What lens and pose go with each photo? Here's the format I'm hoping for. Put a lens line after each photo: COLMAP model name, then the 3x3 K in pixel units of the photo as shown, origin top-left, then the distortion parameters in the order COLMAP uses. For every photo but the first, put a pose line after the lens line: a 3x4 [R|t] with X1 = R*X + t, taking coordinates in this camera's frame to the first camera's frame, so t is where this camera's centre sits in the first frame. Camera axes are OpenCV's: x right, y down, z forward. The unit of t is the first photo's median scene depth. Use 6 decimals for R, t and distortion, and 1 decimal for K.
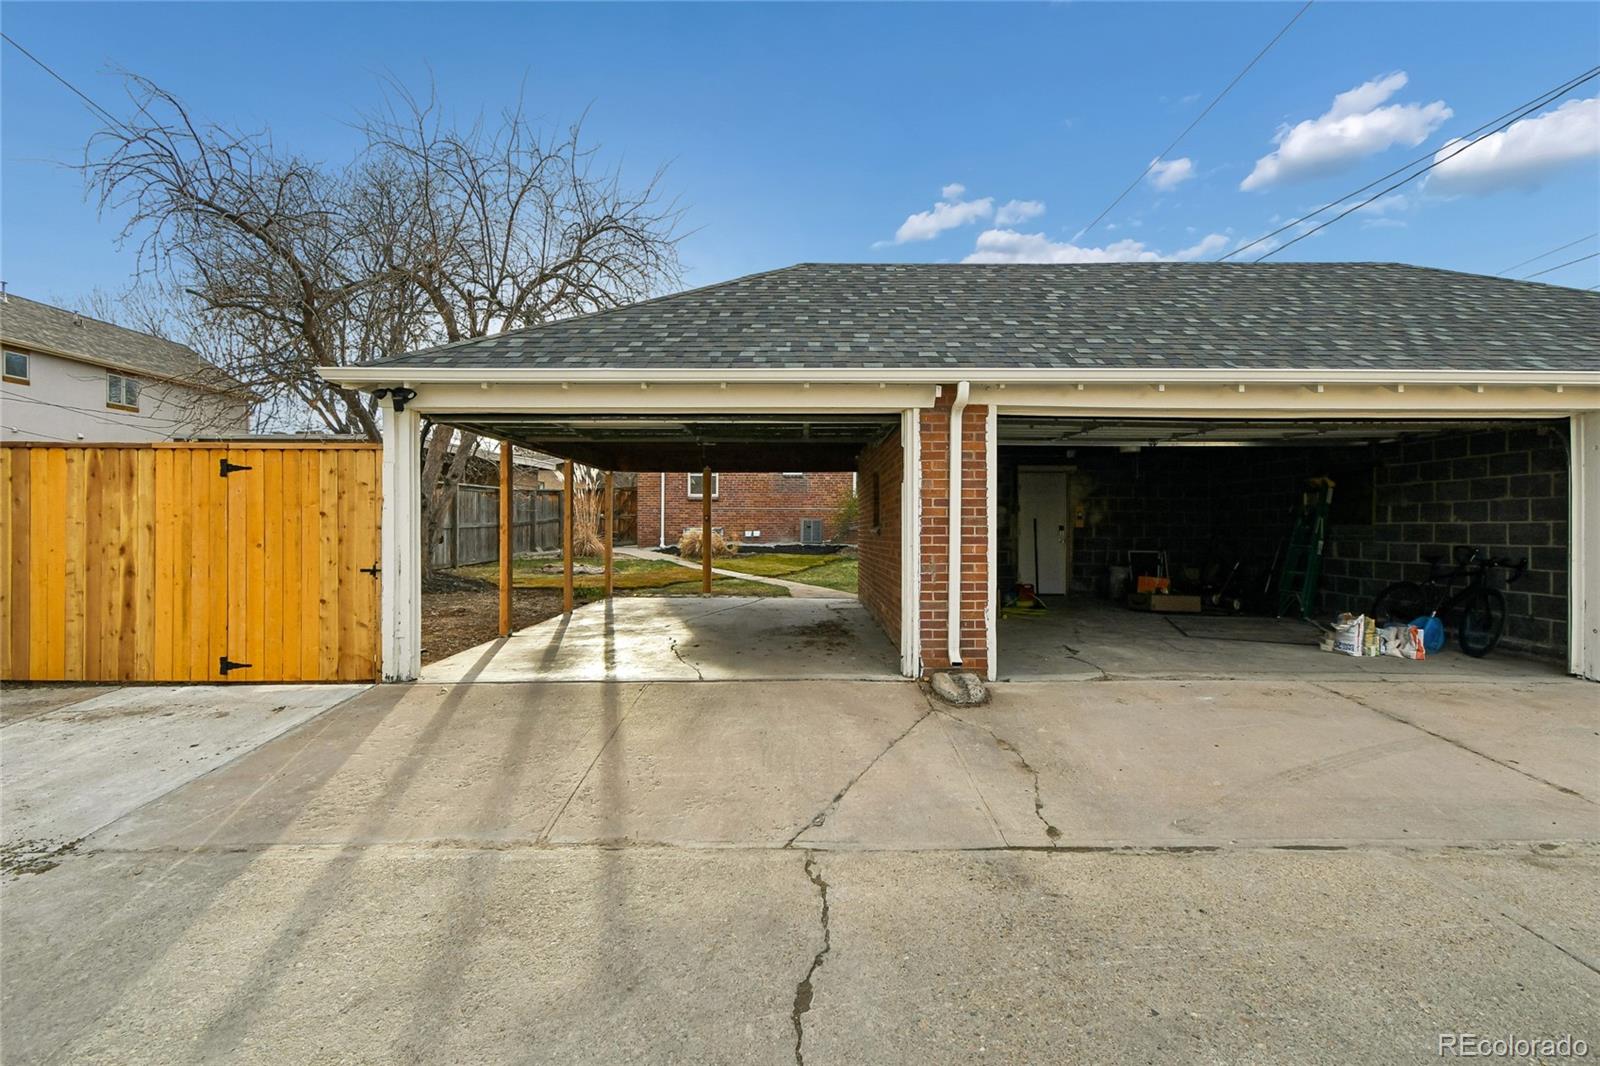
lens RADIAL K [[715.9, 0, 805.3], [0, 715.9, 532.2], [0, 0, 1]] dist [0.003158, -0.000325]
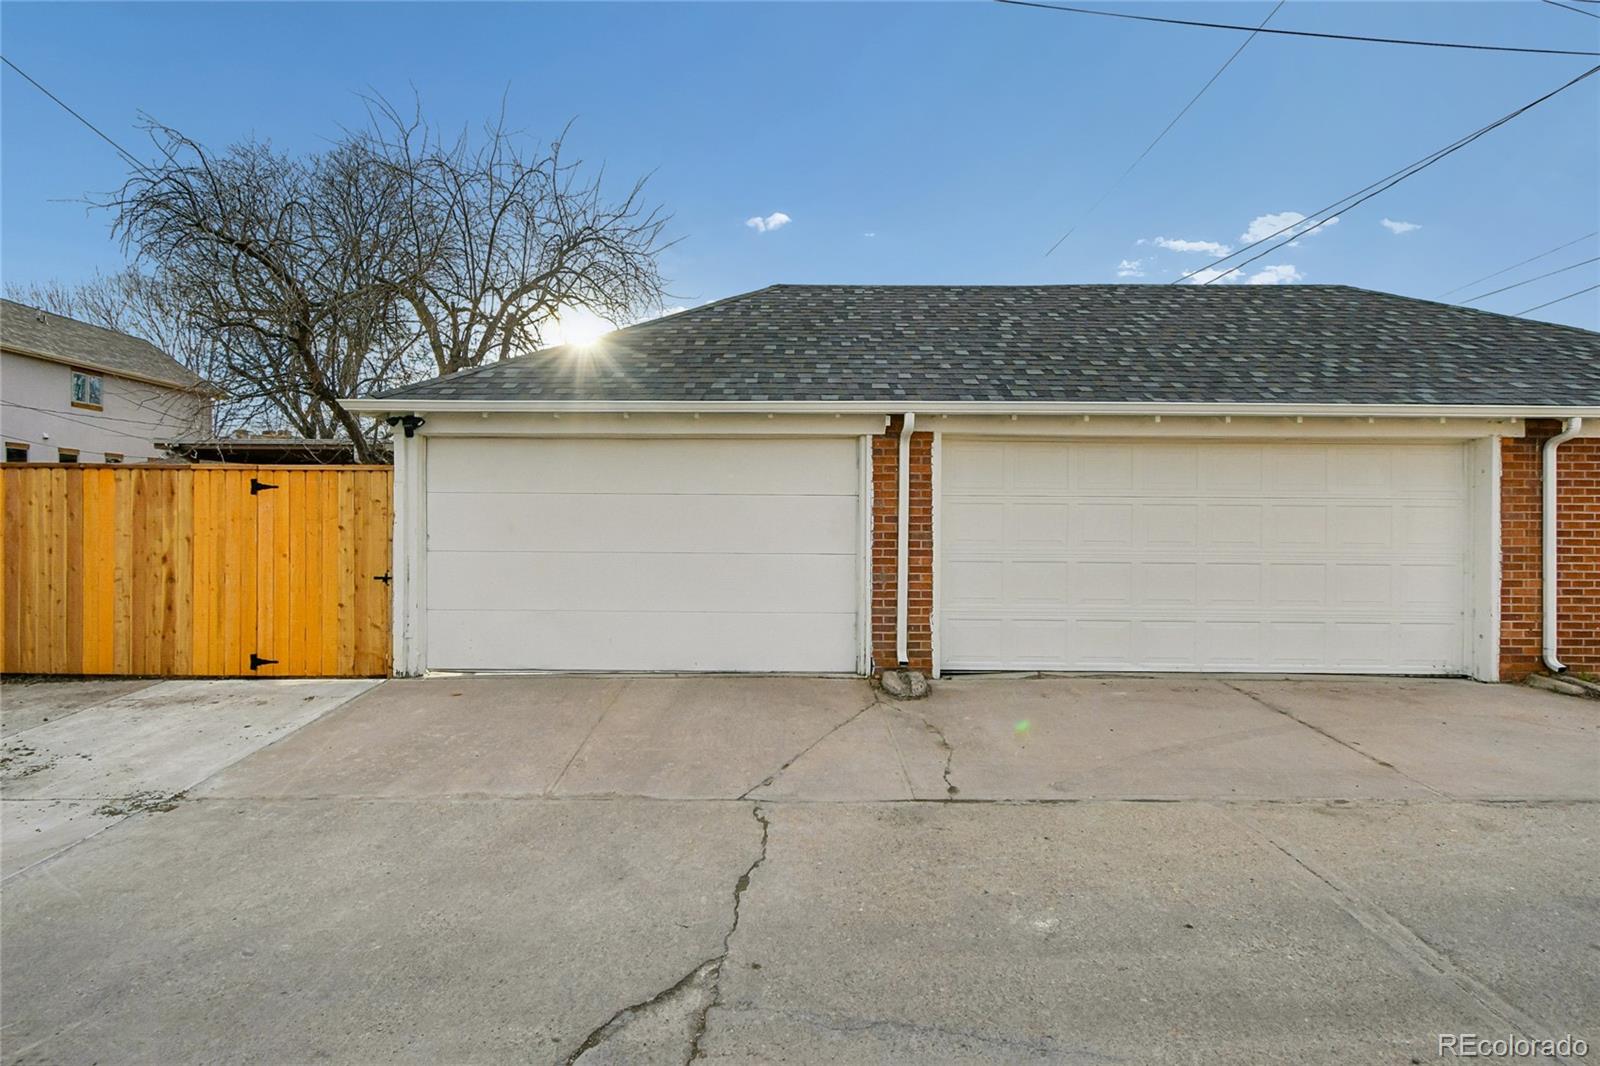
lens RADIAL K [[791.5, 0, 795.5], [0, 791.5, 534.0], [0, 0, 1]] dist [0.002924, -0.000760]
pose [[0.999991, 0.003713, -0.001861, 0.043754], [-0.003709, 0.999990, 0.002337, -0.021067], [0.001870, -0.002330, 0.999996, -0.243982]]
